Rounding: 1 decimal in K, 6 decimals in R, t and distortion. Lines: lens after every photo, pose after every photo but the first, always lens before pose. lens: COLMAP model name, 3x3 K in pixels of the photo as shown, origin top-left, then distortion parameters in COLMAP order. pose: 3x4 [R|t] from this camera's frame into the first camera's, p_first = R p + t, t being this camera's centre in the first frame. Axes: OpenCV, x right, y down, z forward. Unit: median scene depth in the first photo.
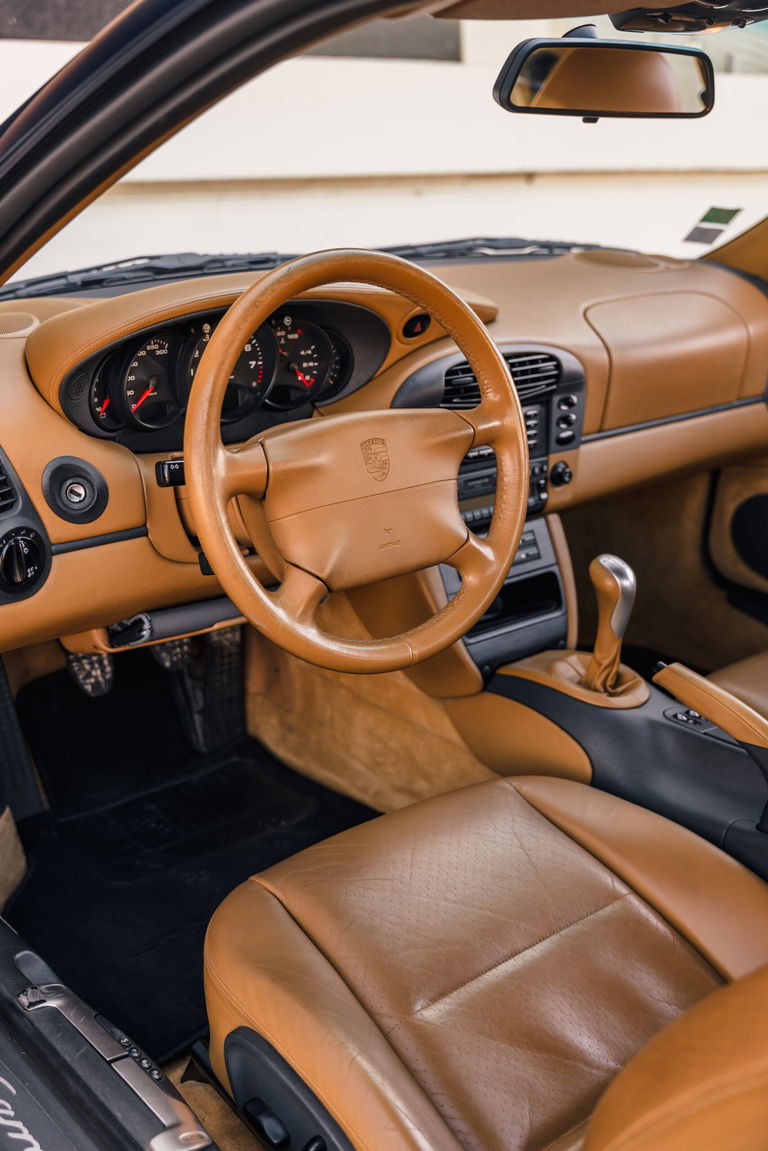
lens RADIAL K [[1343.4, 0, 376.9], [0, 1343.4, 578.1], [0, 0, 1]] dist [-0.008014, 0.000000]
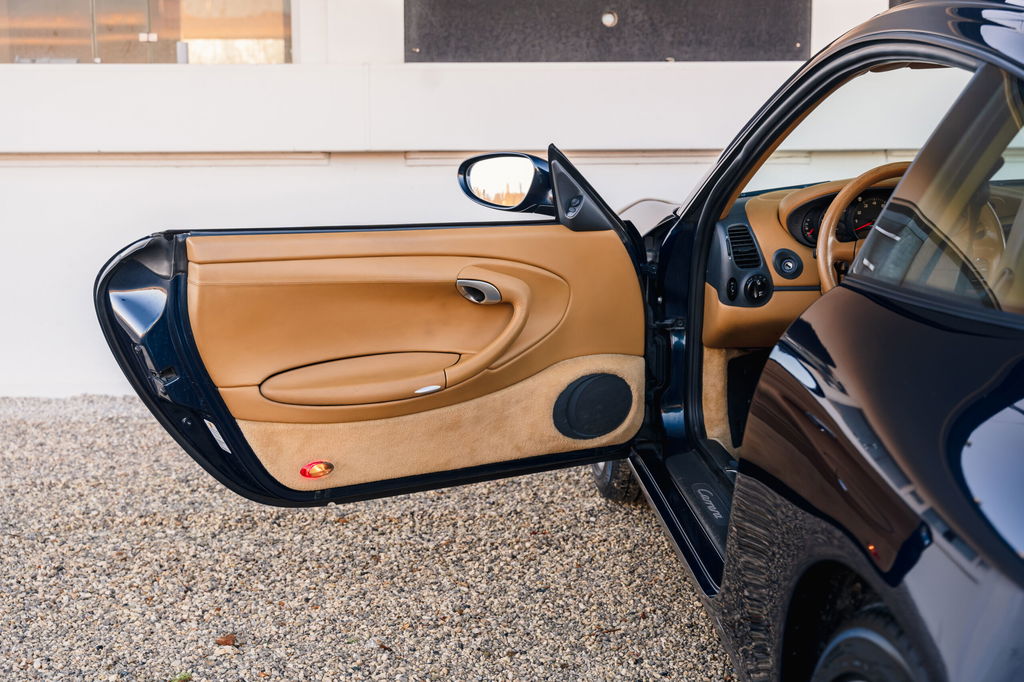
lens RADIAL K [[1272.1, 0, 515.6], [0, 1272.1, 339.4], [0, 0, 1]] dist [0.063793, 0.000000]
pose [[0.808597, 0.099325, -0.579919, 0.580226], [-0.188493, 0.977429, -0.095412, 0.305041], [0.557352, 0.186461, 0.809068, -0.860998]]
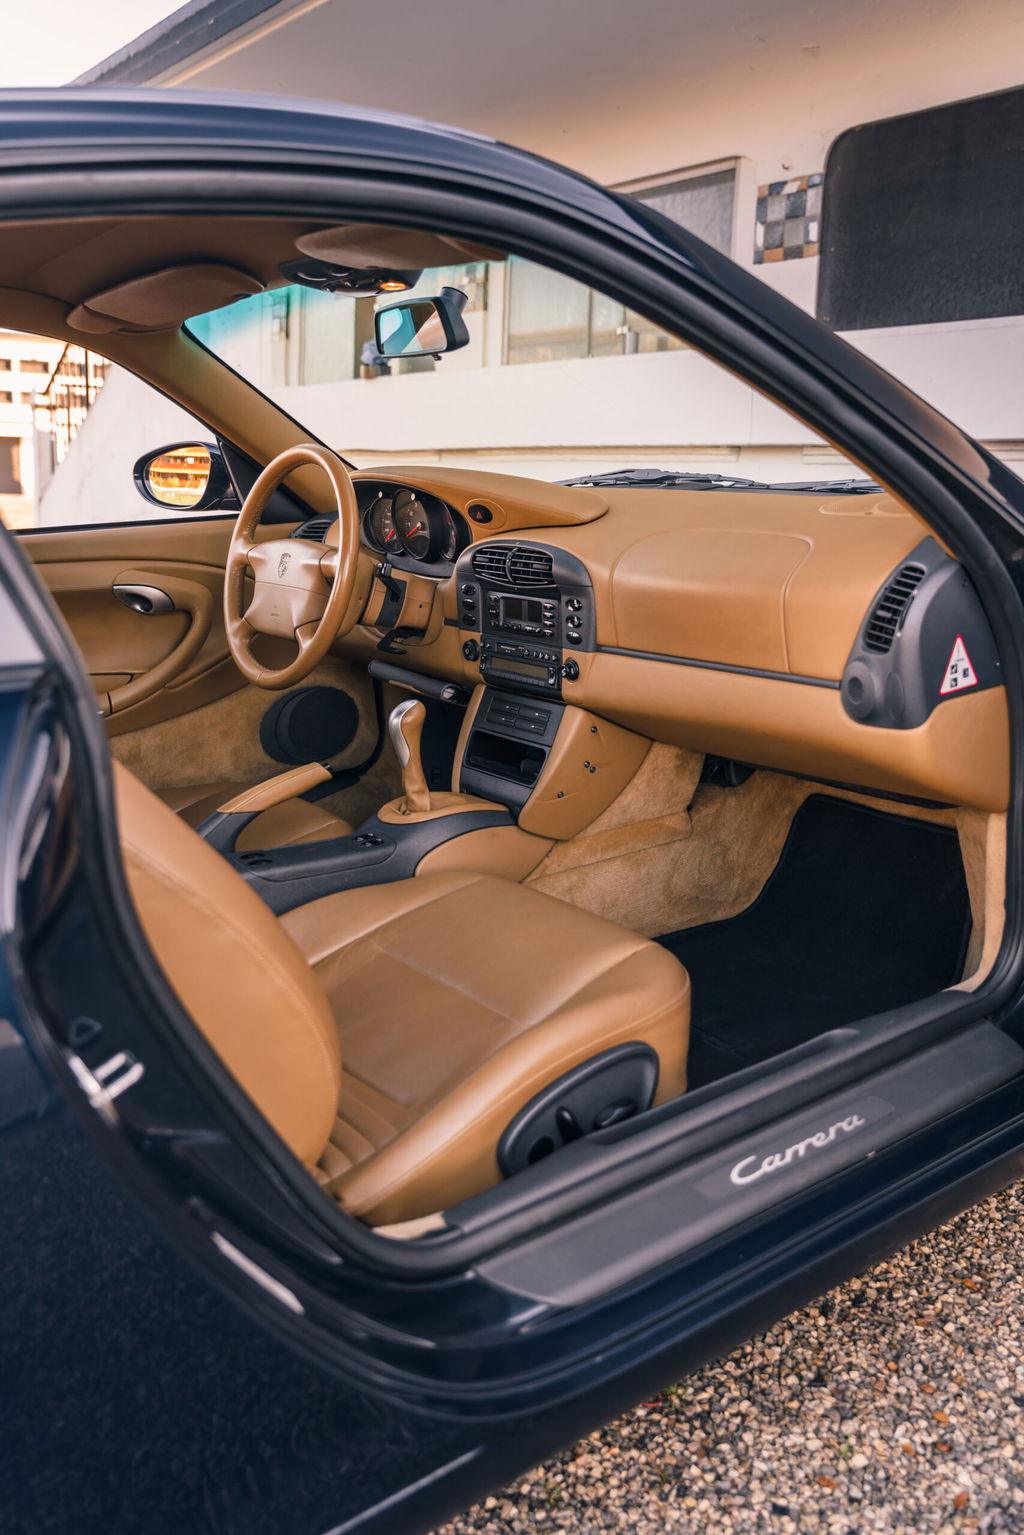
lens RADIAL K [[1400.8, 0, 508.6], [0, 1400.8, 758.9], [0, 0, 1]] dist [-0.022318, -0.006497]
pose [[-0.058040, 0.223545, -0.972964, 1.443067], [-0.308257, 0.922969, 0.230447, -0.293156], [0.949531, 0.313298, 0.015340, 1.079935]]
